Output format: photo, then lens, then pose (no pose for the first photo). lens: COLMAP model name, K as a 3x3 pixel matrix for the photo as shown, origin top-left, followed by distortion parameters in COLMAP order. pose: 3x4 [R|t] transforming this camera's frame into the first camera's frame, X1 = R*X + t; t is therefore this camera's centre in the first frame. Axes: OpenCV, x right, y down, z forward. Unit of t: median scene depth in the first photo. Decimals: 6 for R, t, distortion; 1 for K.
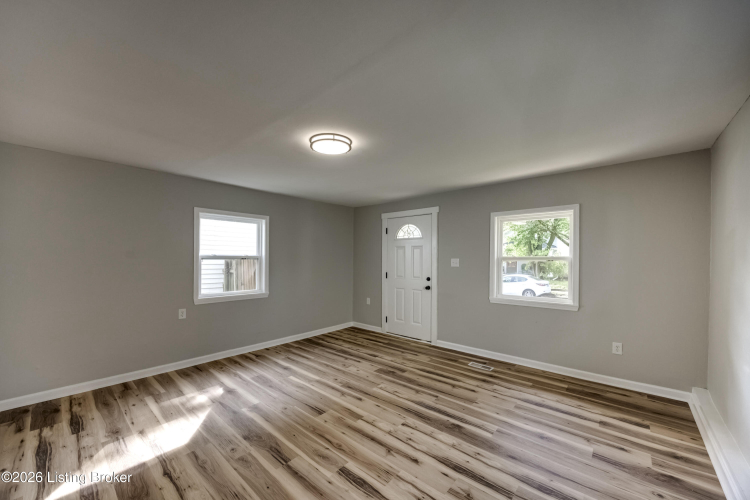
lens RADIAL K [[289.1, 0, 373.9], [0, 289.1, 262.2], [0, 0, 1]] dist [-0.000964, -0.000174]
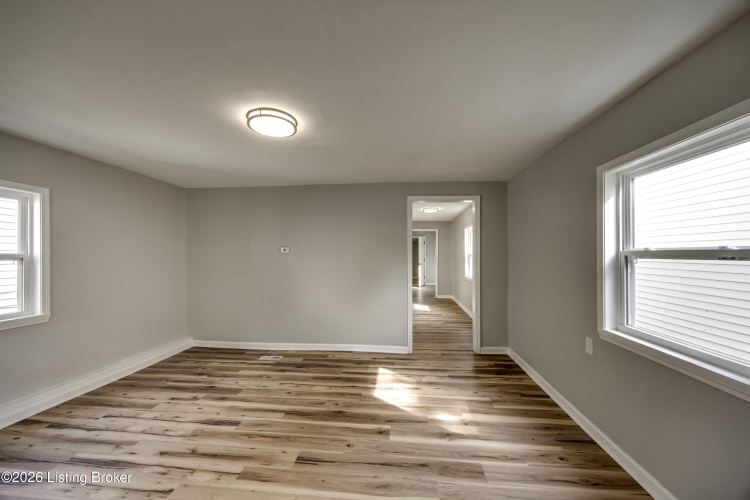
lens RADIAL K [[289.1, 0, 374.7], [0, 289.1, 253.7], [0, 0, 1]] dist [-0.000964, -0.000174]
pose [[-0.813261, -0.001752, -0.581896, 0.087340], [-0.009895, 0.999893, 0.010818, -0.025056], [0.581814, 0.014555, -0.813191, 1.514023]]
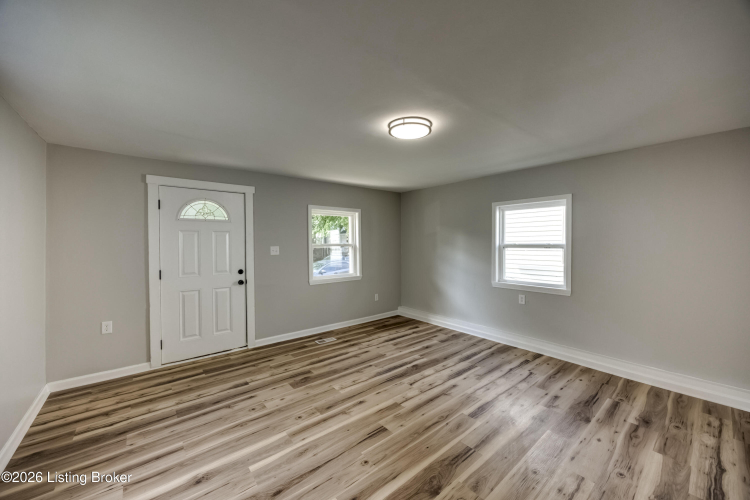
lens RADIAL K [[289.1, 0, 376.8], [0, 289.1, 246.5], [0, 0, 1]] dist [-0.000964, -0.000174]
pose [[0.149859, -0.014481, 0.988601, -0.895971], [0.021245, 0.999709, 0.011424, -0.023510], [-0.988479, 0.019291, 0.150123, 0.774865]]
